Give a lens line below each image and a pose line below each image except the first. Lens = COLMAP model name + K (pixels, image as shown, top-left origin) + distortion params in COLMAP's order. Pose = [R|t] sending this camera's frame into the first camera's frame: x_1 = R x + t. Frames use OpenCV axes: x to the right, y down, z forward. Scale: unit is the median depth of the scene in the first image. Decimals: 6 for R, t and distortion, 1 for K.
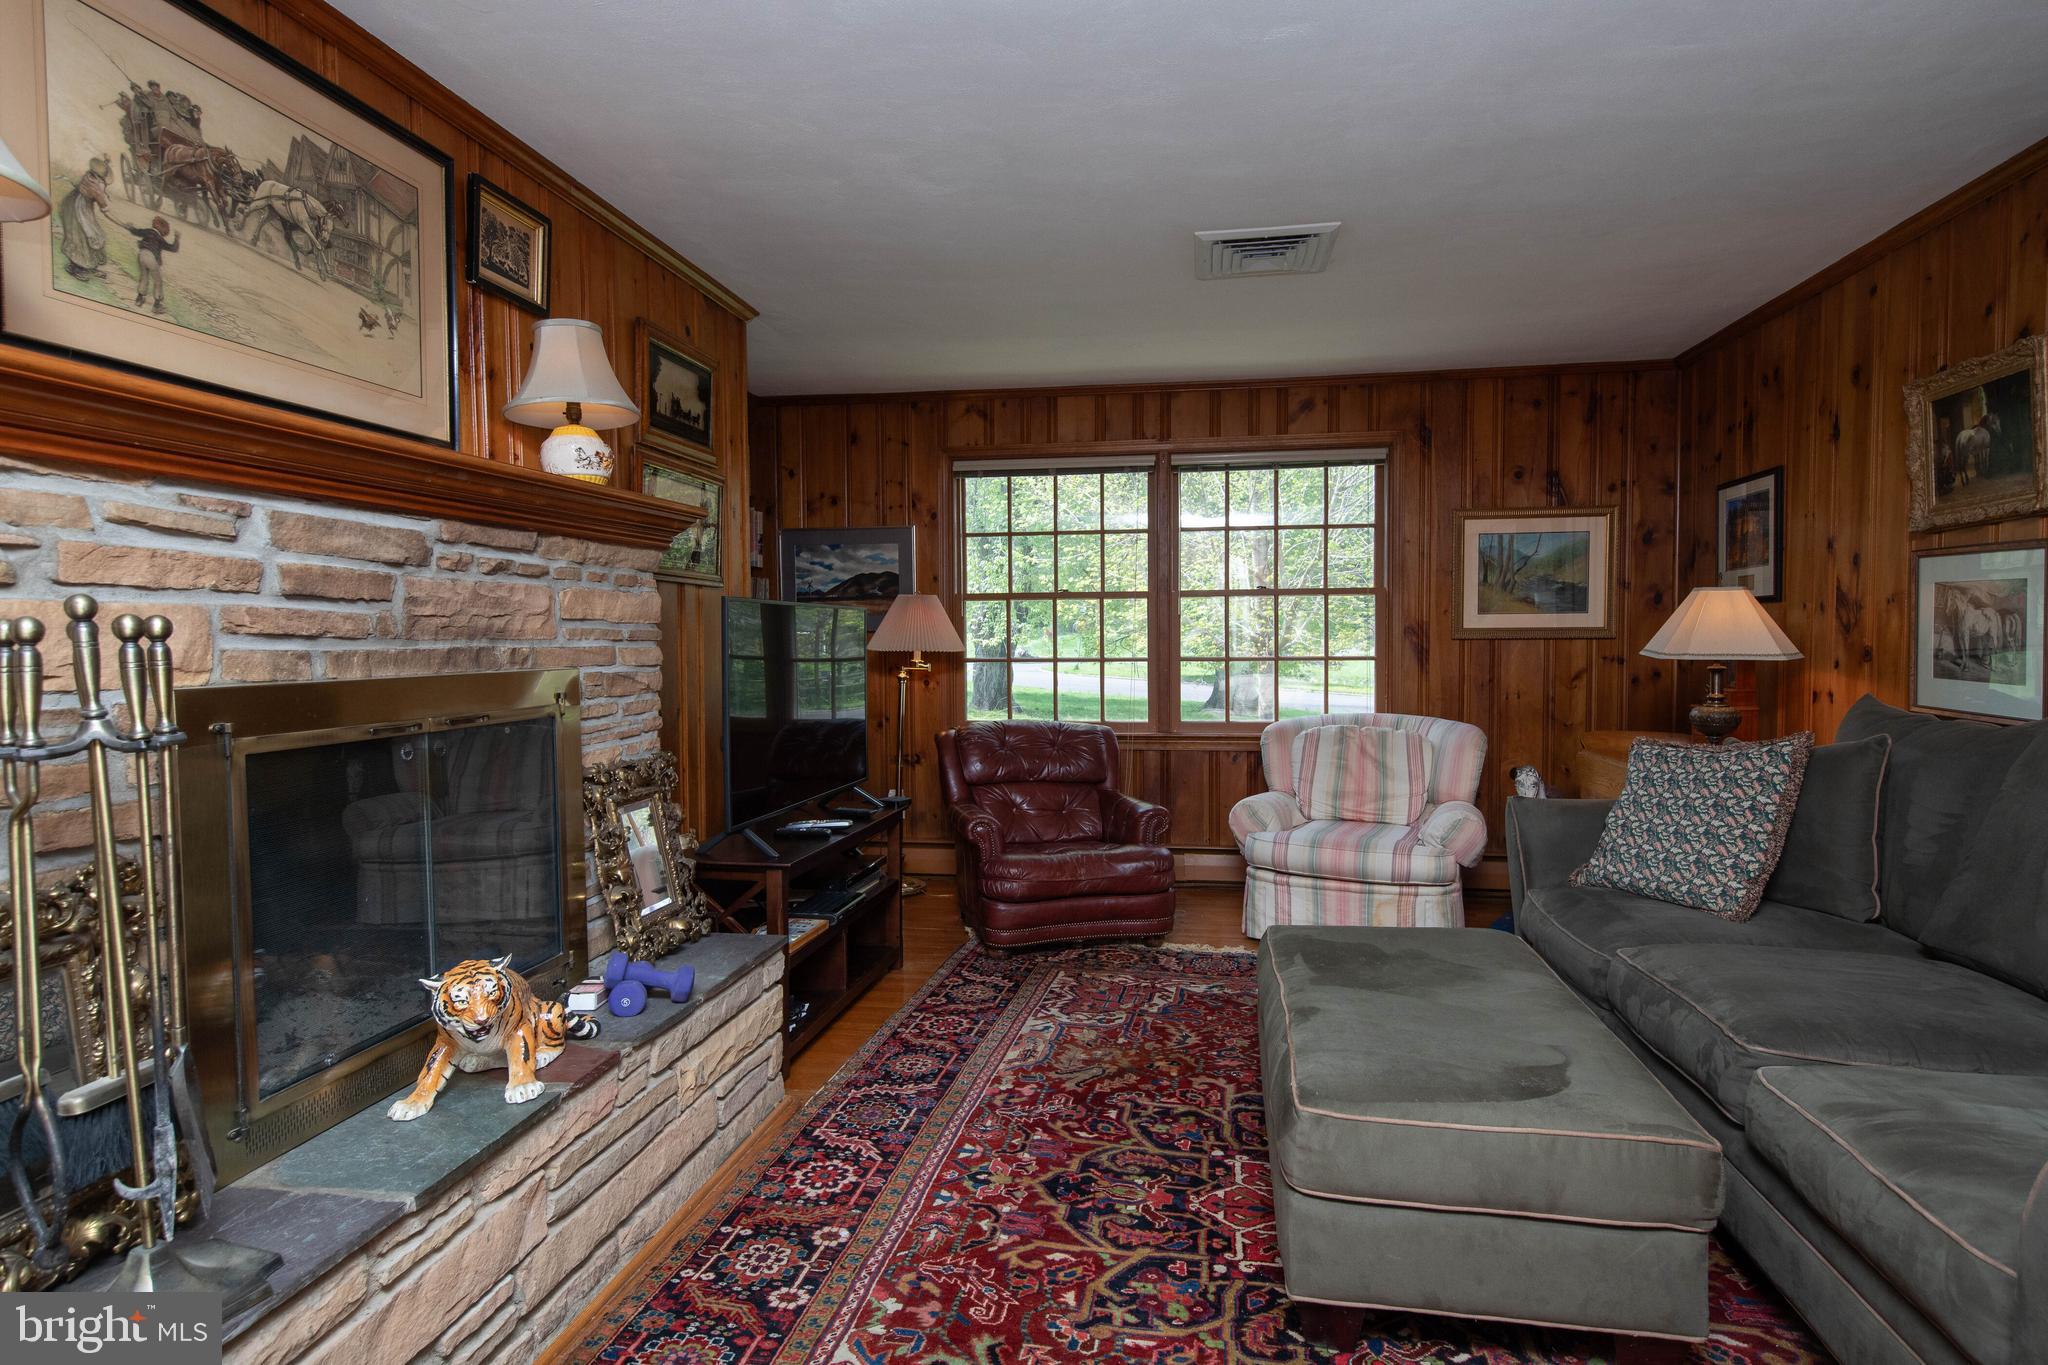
lens RADIAL K [[1044.5, 0, 1016.7], [0, 1044.5, 686.8], [0, 0, 1]] dist [0.017944, -0.005790]
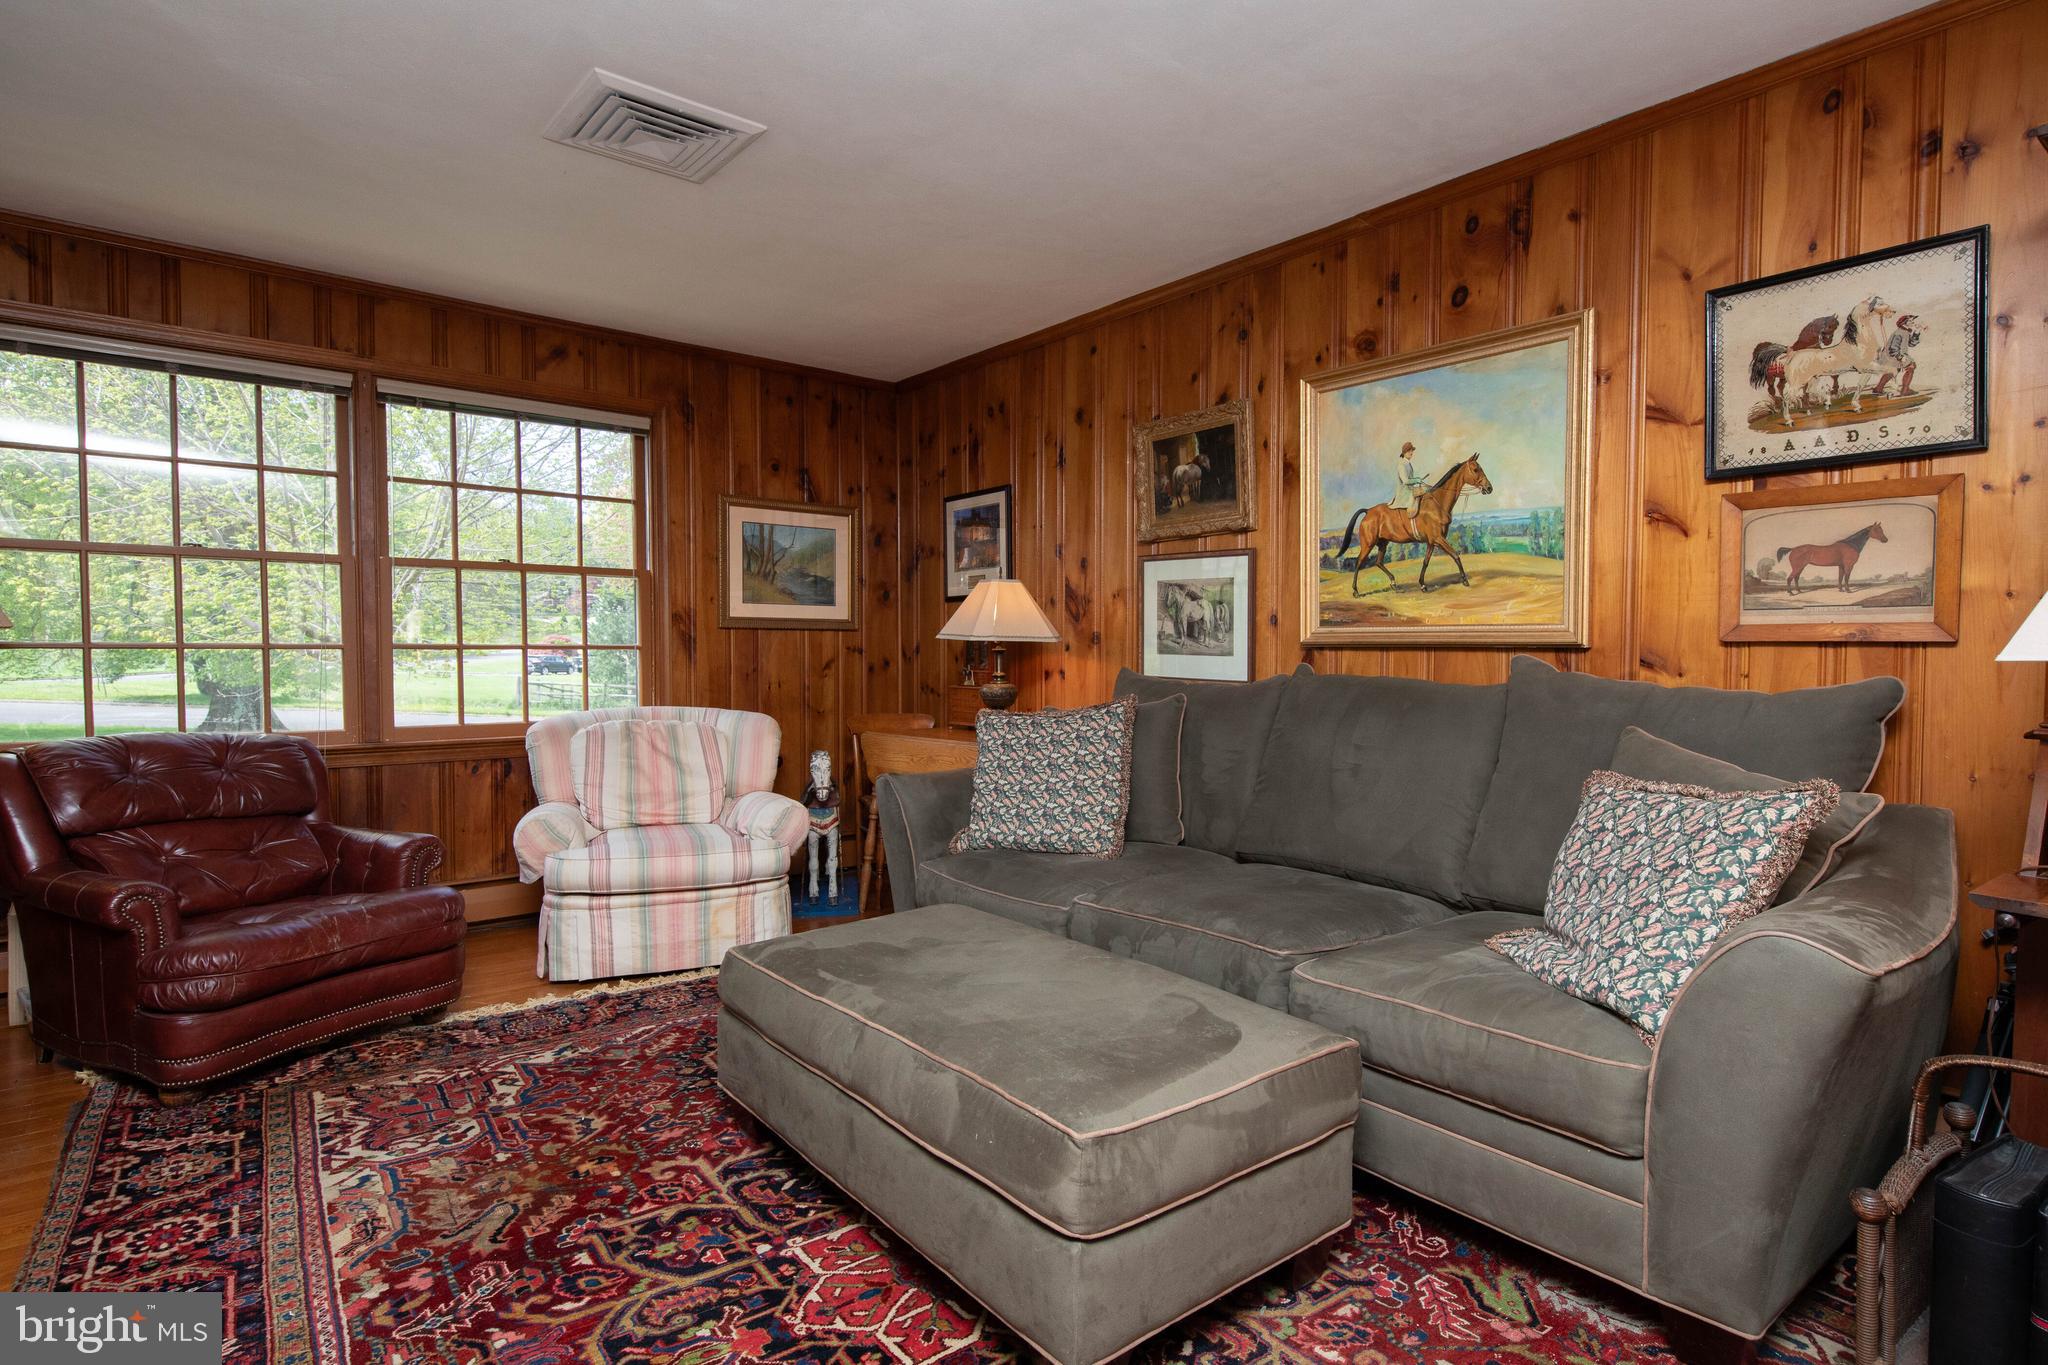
lens RADIAL K [[1044.5, 0, 1021.2], [0, 1044.5, 678.7], [0, 0, 1]] dist [0.017944, -0.005790]
pose [[0.671753, -0.010370, 0.740703, -0.160321], [0.023799, 0.999688, -0.007588, 0.022340], [-0.740393, 0.022725, 0.671790, 0.211080]]
